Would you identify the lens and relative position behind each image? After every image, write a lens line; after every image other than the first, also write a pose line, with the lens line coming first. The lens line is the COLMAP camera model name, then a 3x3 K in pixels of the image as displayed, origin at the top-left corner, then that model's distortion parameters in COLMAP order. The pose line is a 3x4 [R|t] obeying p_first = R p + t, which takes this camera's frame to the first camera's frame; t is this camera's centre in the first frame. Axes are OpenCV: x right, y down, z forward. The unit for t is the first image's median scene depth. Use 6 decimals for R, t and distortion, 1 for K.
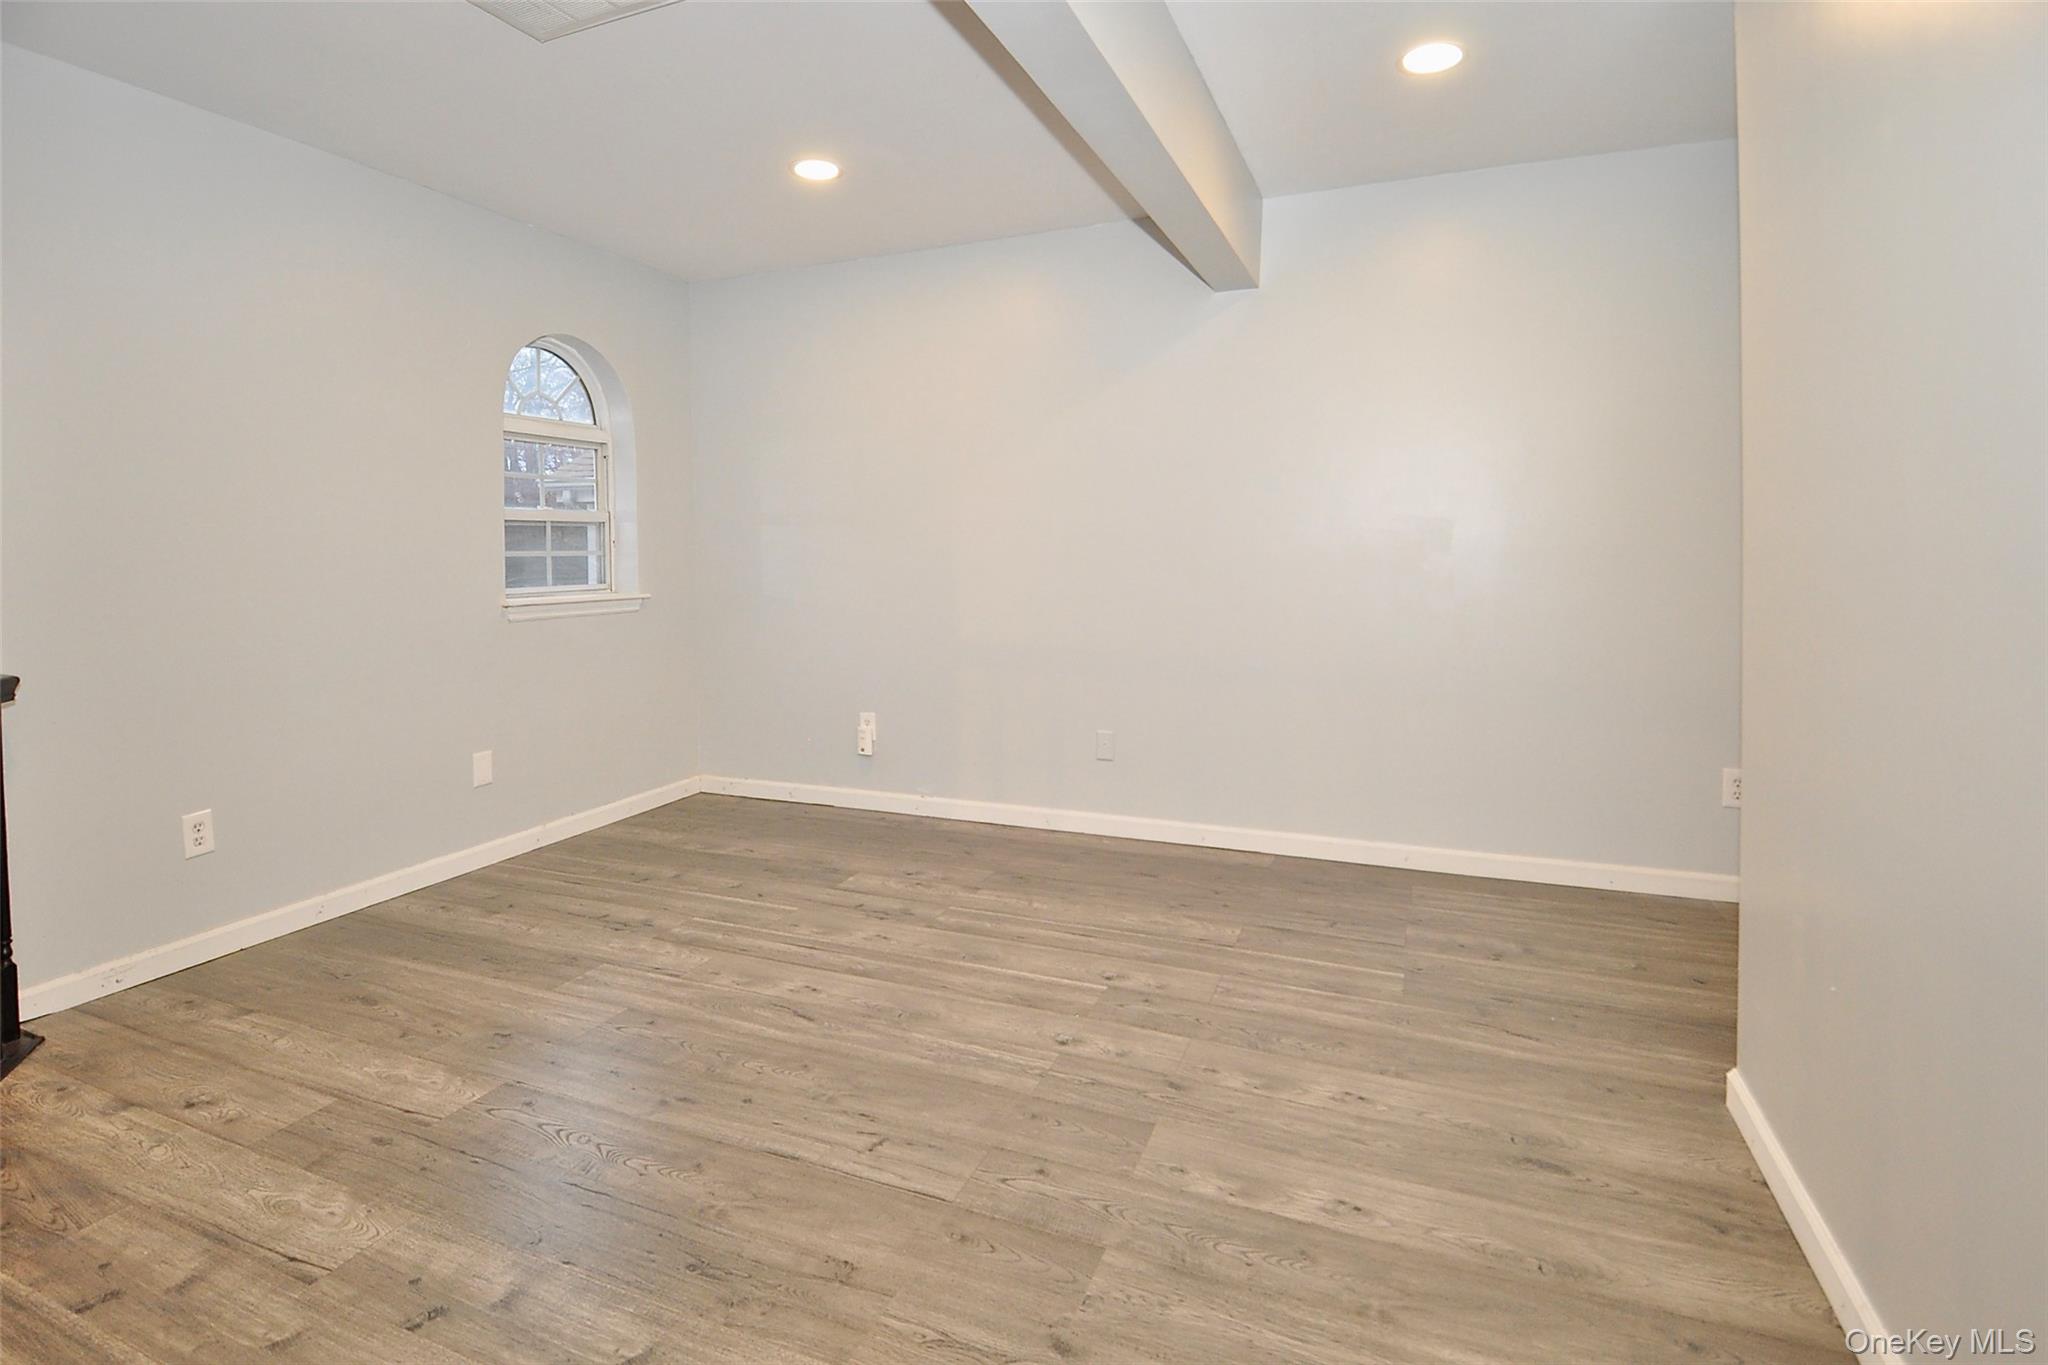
lens RADIAL K [[916.0, 0, 1037.4], [0, 916.0, 685.9], [0, 0, 1]] dist [0.001502, -0.007517]
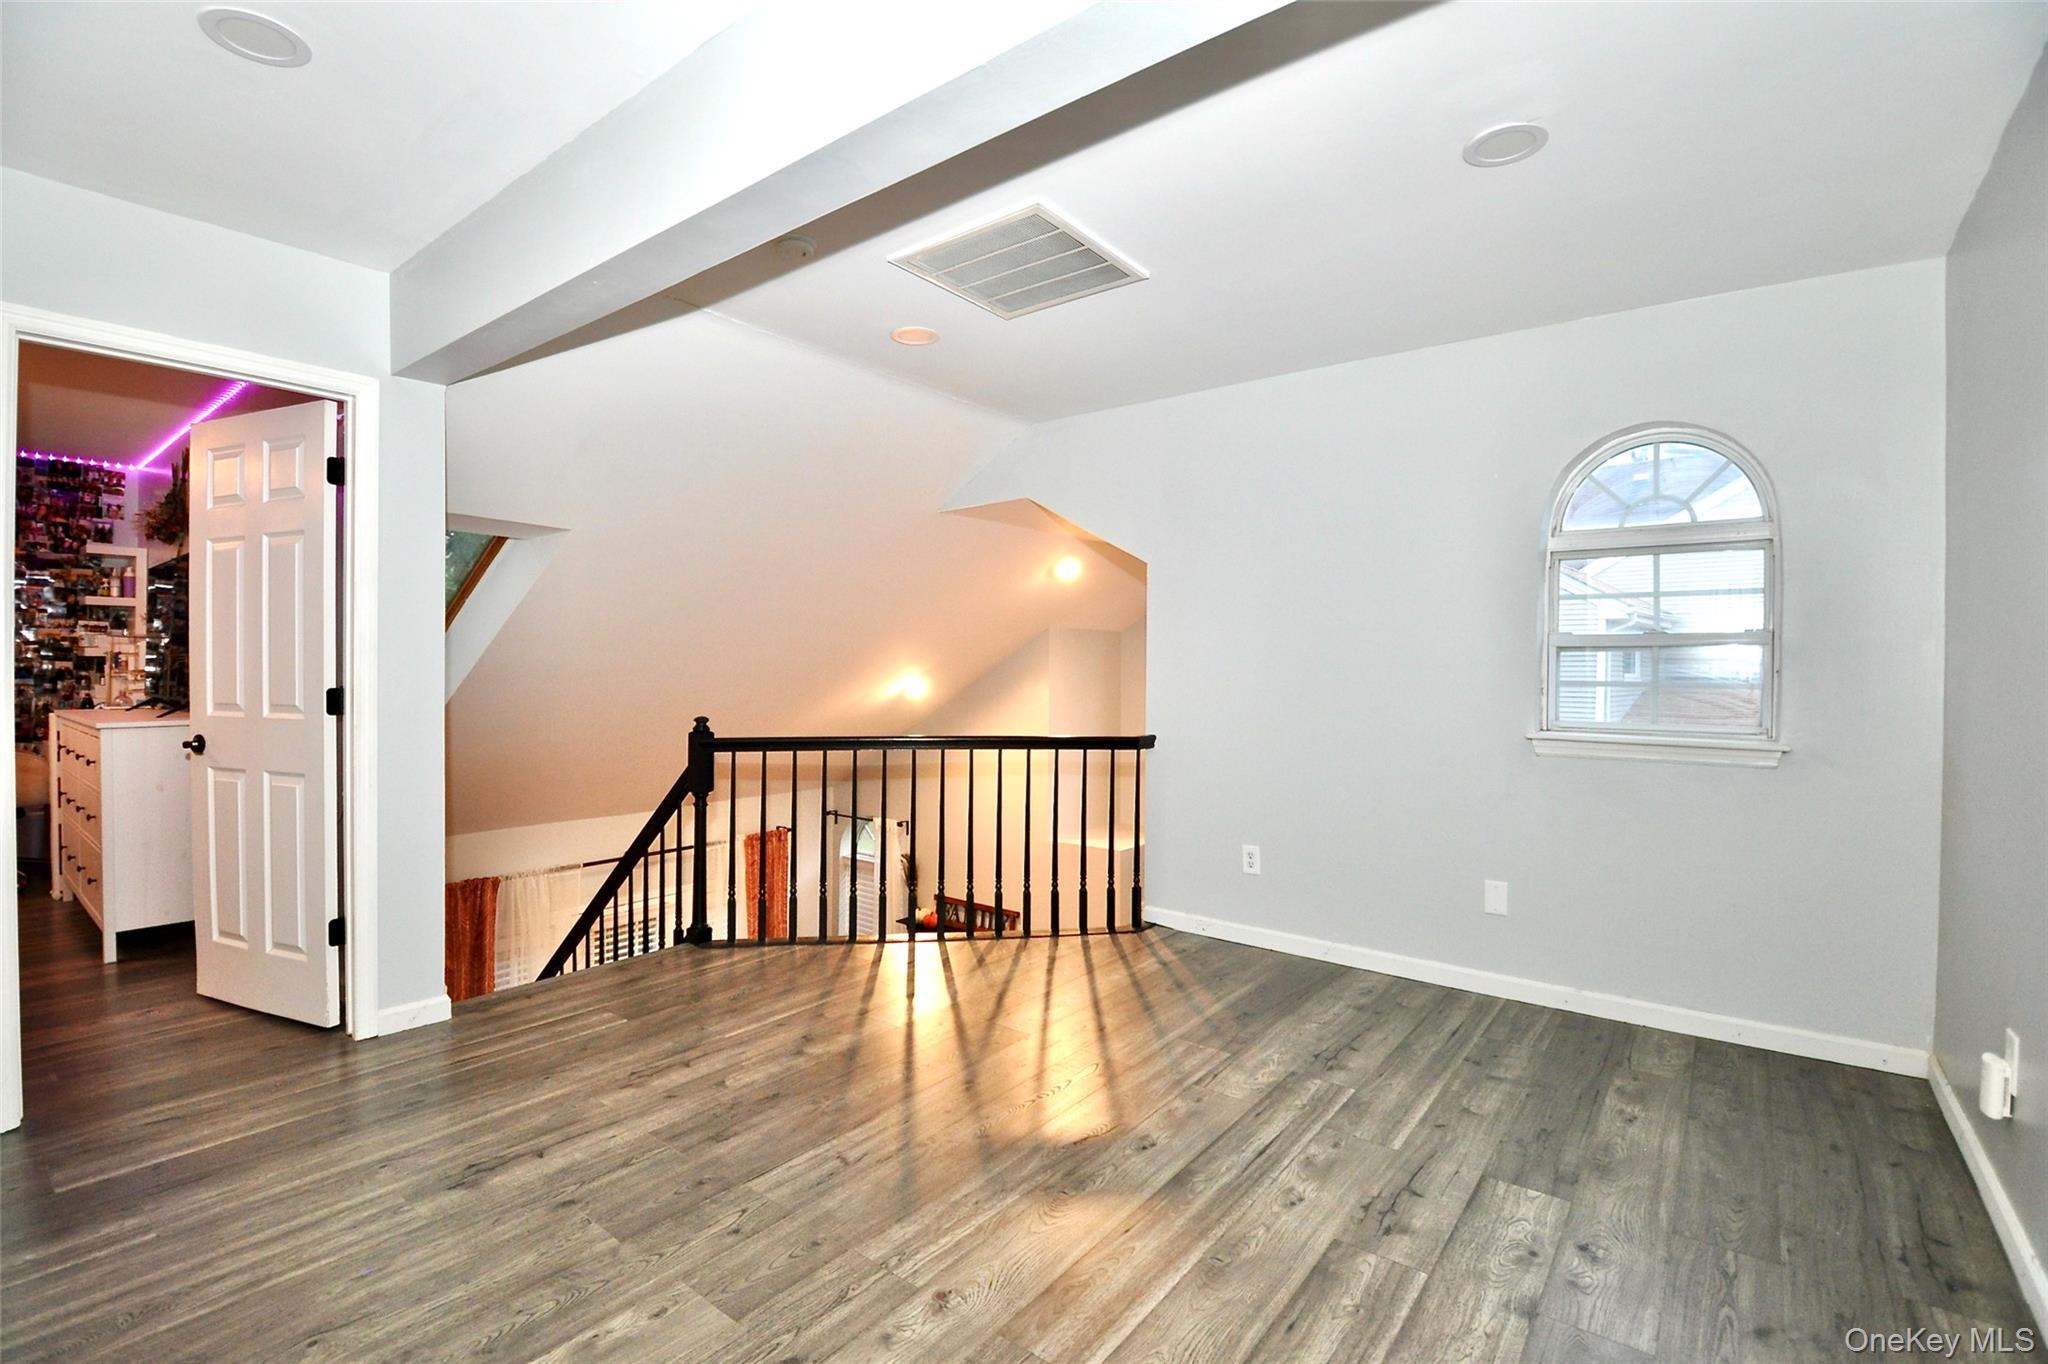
lens RADIAL K [[916.0, 0, 1027.8], [0, 916.0, 672.9], [0, 0, 1]] dist [0.001502, -0.007517]
pose [[-0.251672, 0.011866, -0.967740, 0.591560], [-0.144343, 0.988281, 0.049656, -0.153966], [0.956988, 0.152183, -0.247009, 0.898459]]
